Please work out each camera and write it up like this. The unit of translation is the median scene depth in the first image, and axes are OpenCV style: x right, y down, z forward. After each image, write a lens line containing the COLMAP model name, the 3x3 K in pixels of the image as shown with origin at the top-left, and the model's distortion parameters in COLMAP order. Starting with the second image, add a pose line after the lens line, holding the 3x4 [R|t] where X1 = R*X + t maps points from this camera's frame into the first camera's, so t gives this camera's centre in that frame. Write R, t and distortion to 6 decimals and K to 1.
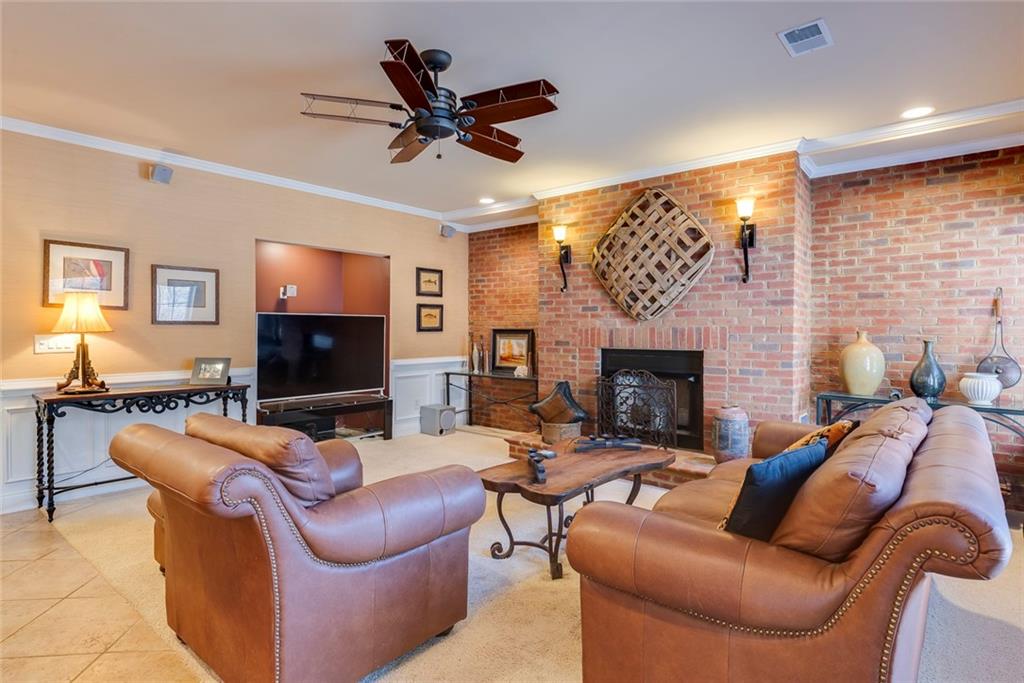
lens RADIAL K [[540.6, 0, 511.6], [0, 540.6, 336.6], [0, 0, 1]] dist [0.001708, -0.000264]
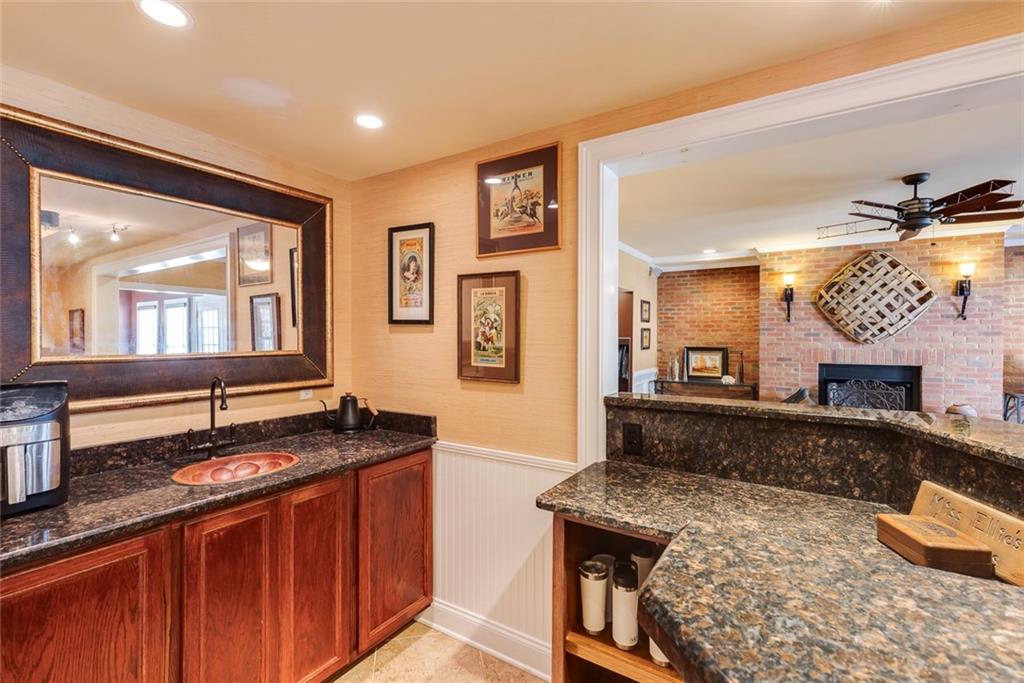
lens RADIAL K [[463.1, 0, 511.5], [0, 463.1, 341.2], [0, 0, 1]] dist [0.003923, 0.000239]
pose [[0.991900, 0.000549, 0.127018, -0.823885], [0.000040, 0.999989, -0.004637, -0.031520], [-0.127019, 0.004604, 0.991890, -0.079044]]
